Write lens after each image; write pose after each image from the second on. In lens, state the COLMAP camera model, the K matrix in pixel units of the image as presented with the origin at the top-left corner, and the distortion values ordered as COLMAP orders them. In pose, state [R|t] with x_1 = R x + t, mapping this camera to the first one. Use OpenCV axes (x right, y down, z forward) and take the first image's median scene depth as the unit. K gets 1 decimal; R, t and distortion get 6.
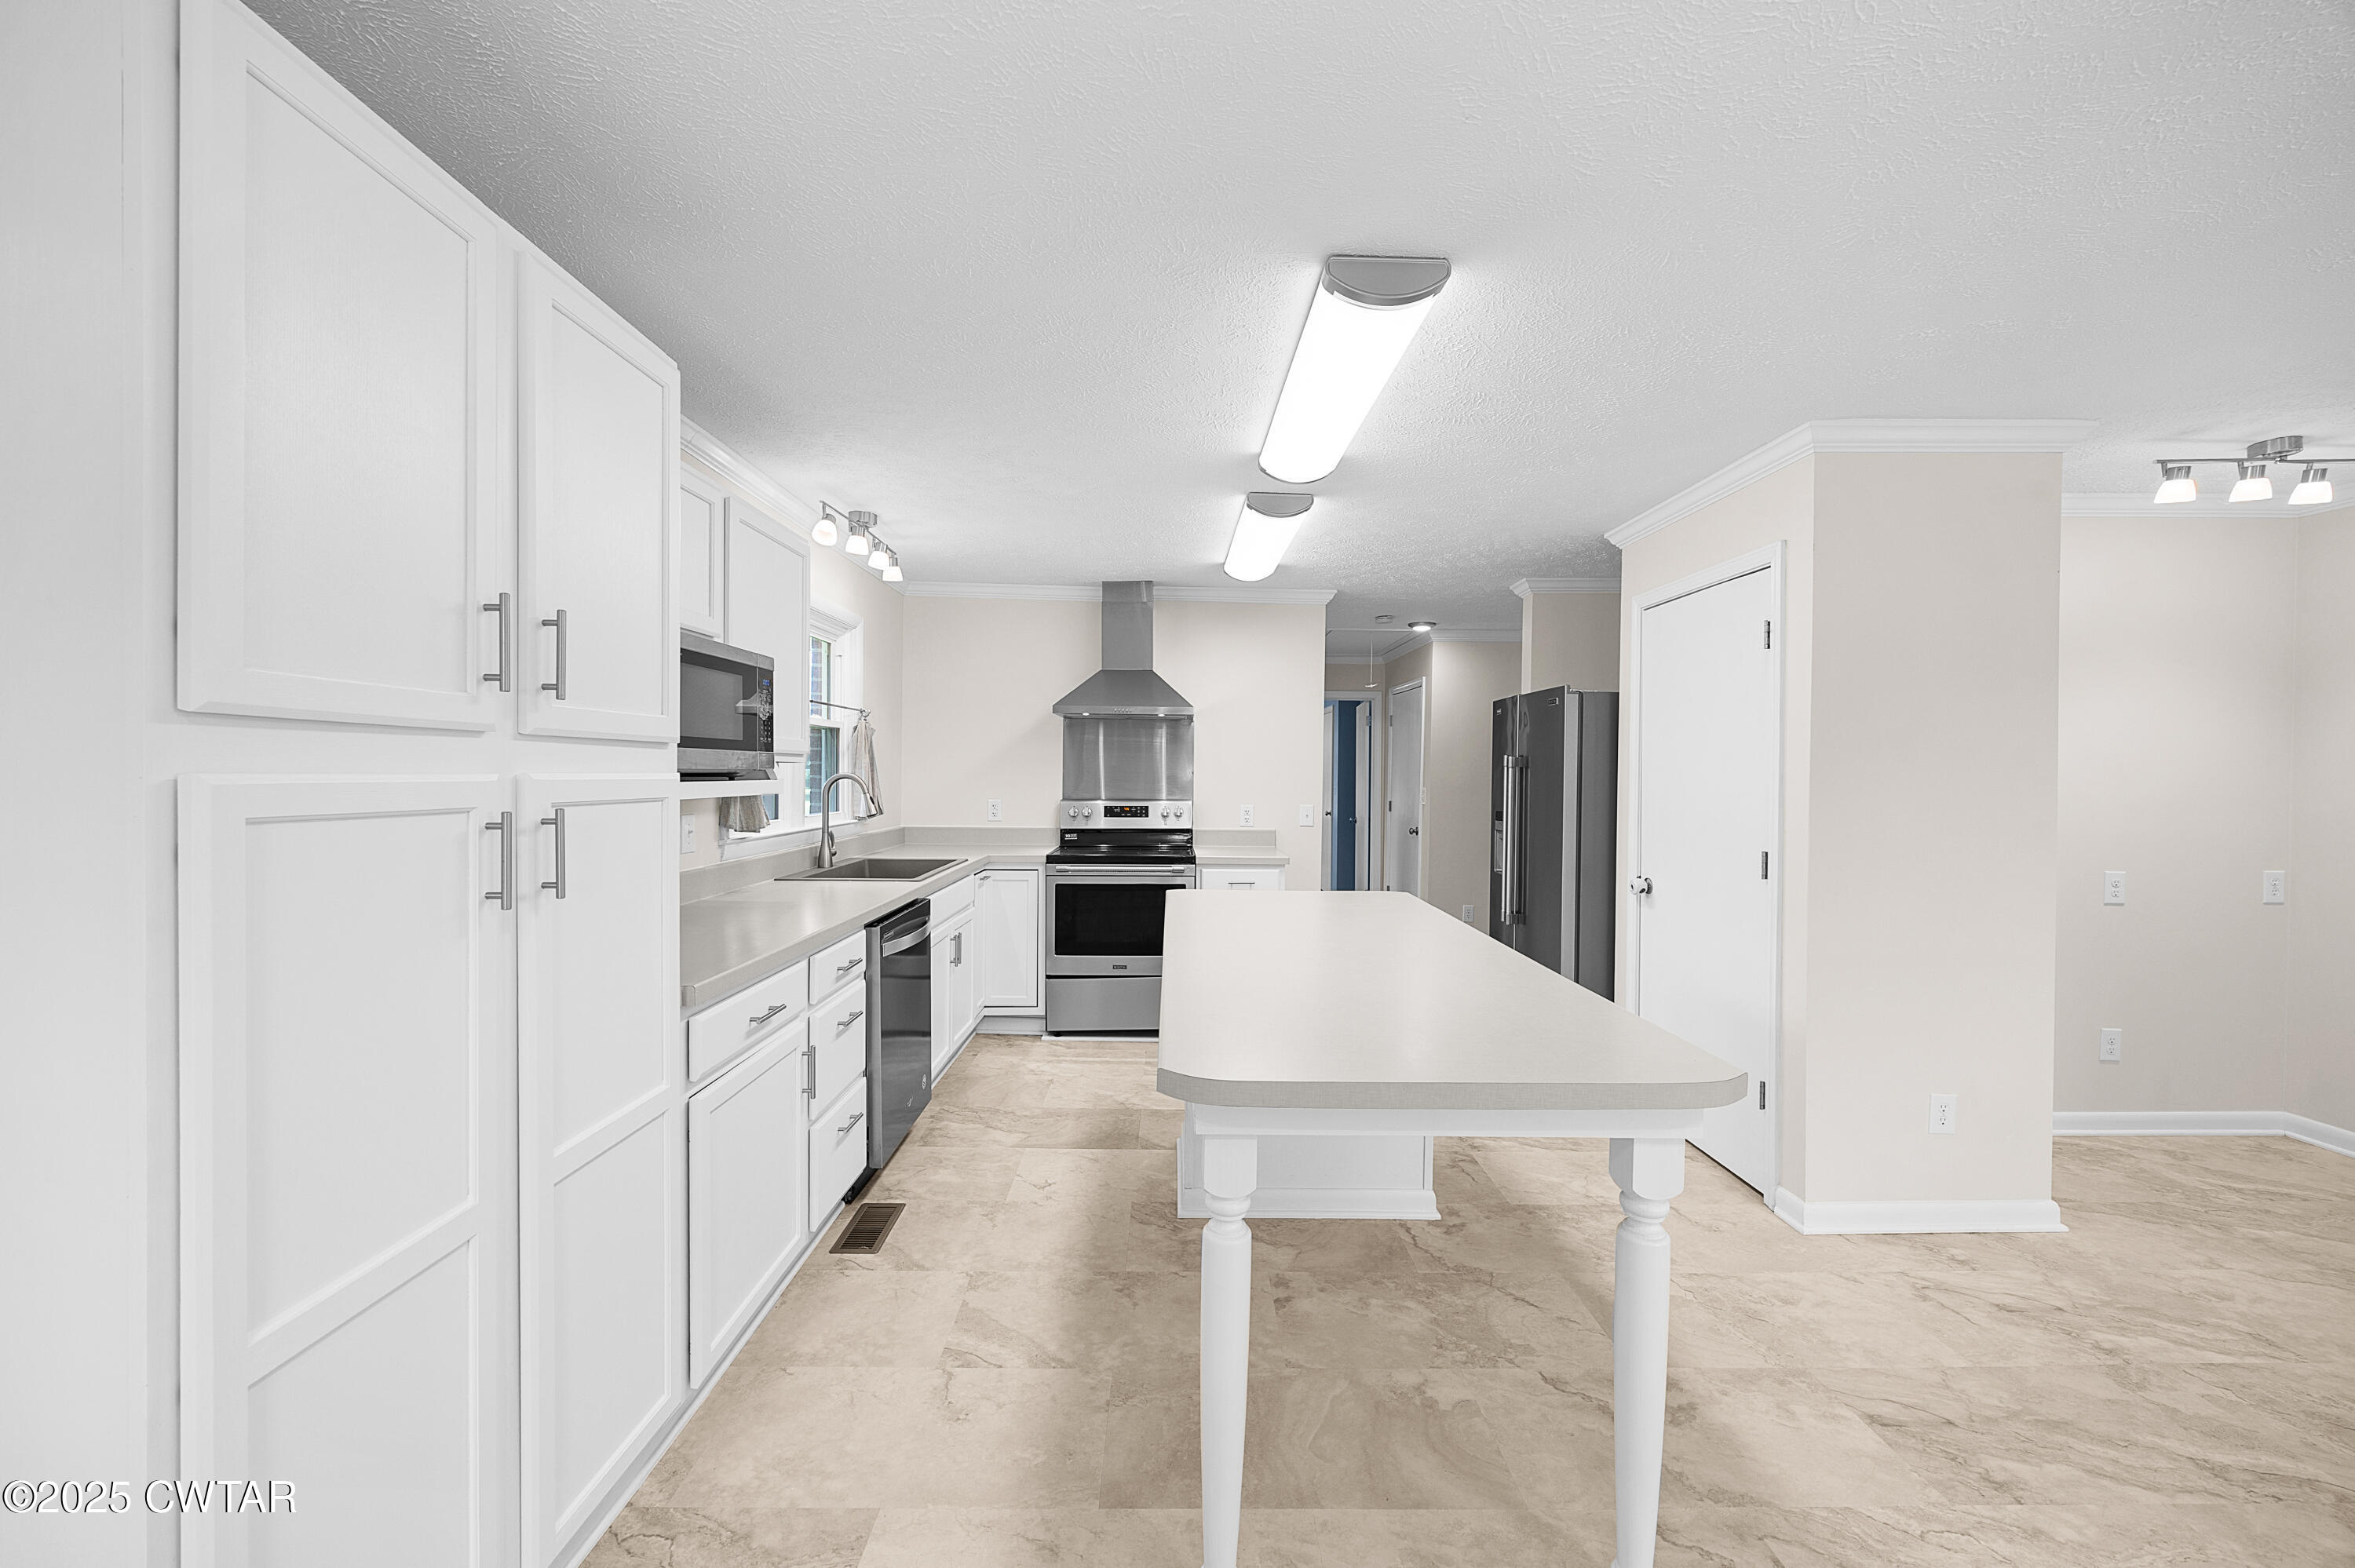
lens RADIAL K [[921.7, 0, 1177.1], [0, 921.7, 777.3], [0, 0, 1]] dist [-0.003226, -0.000431]
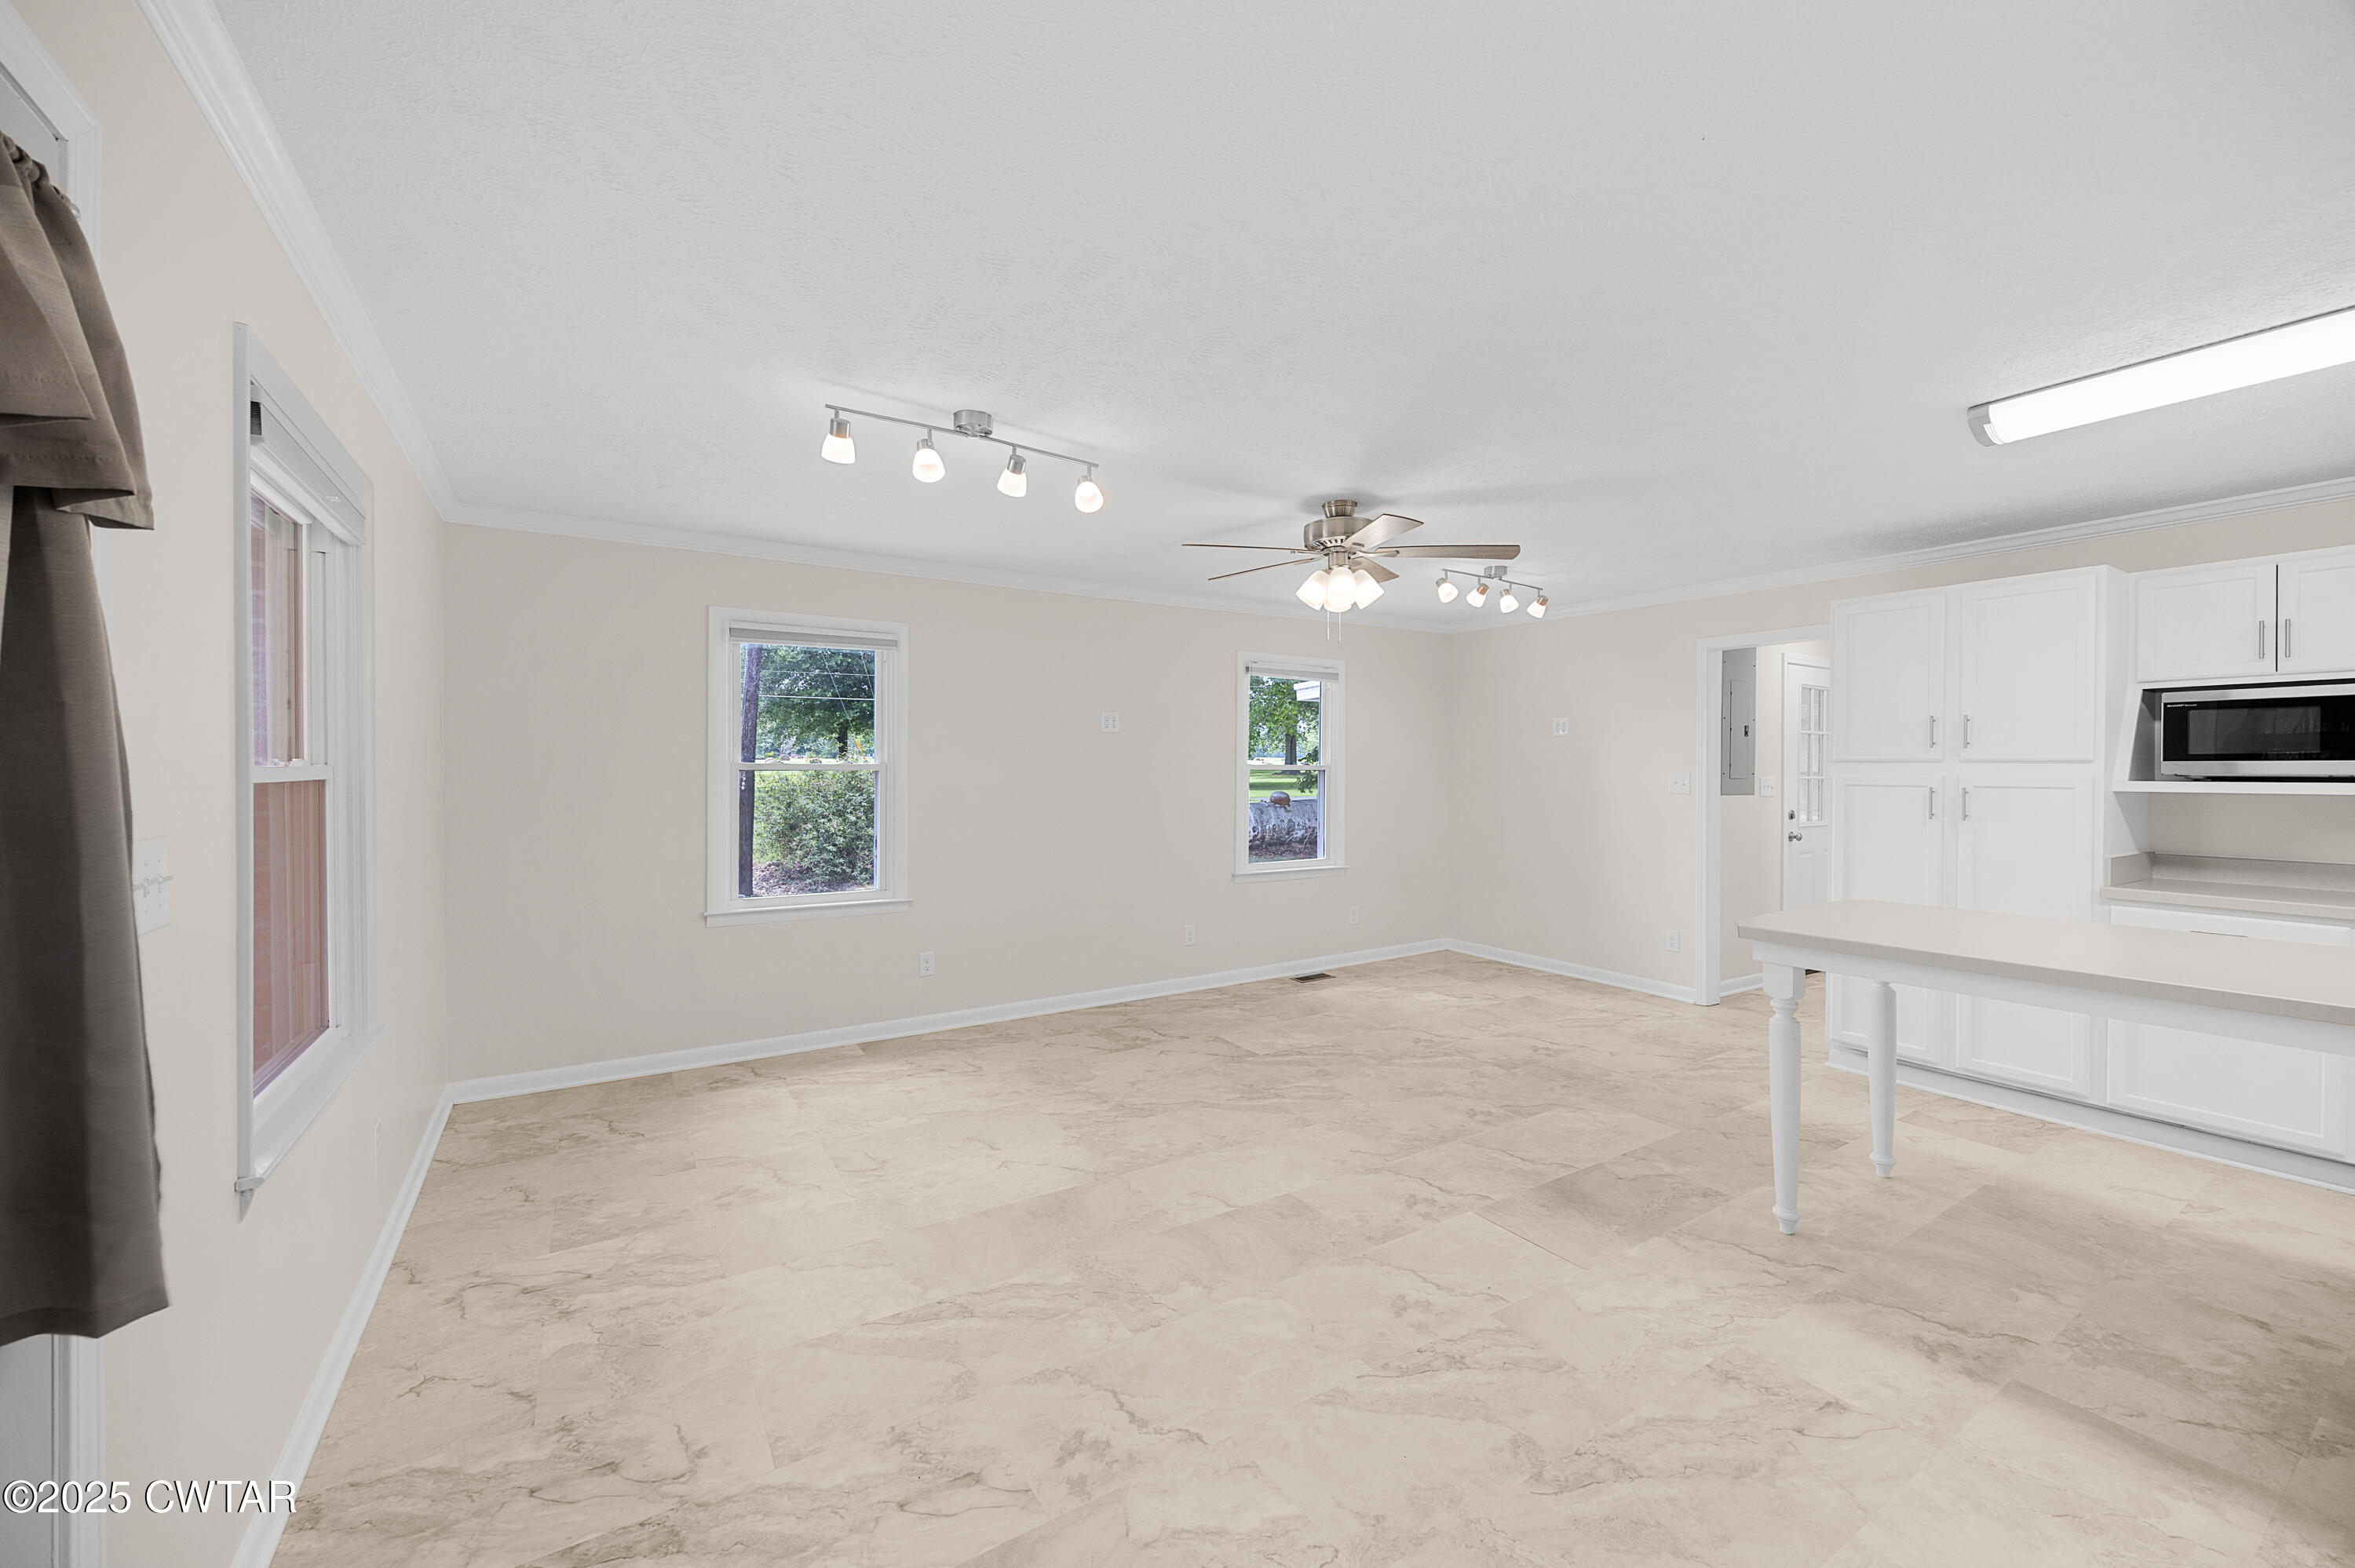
lens RADIAL K [[921.7, 0, 1175.7], [0, 921.7, 779.7], [0, 0, 1]] dist [-0.003226, -0.000431]
pose [[-0.852603, 0.001366, -0.522557, 1.883356], [-0.007280, 0.999868, 0.014491, -0.009323], [0.522508, 0.016159, -0.852481, 1.443069]]
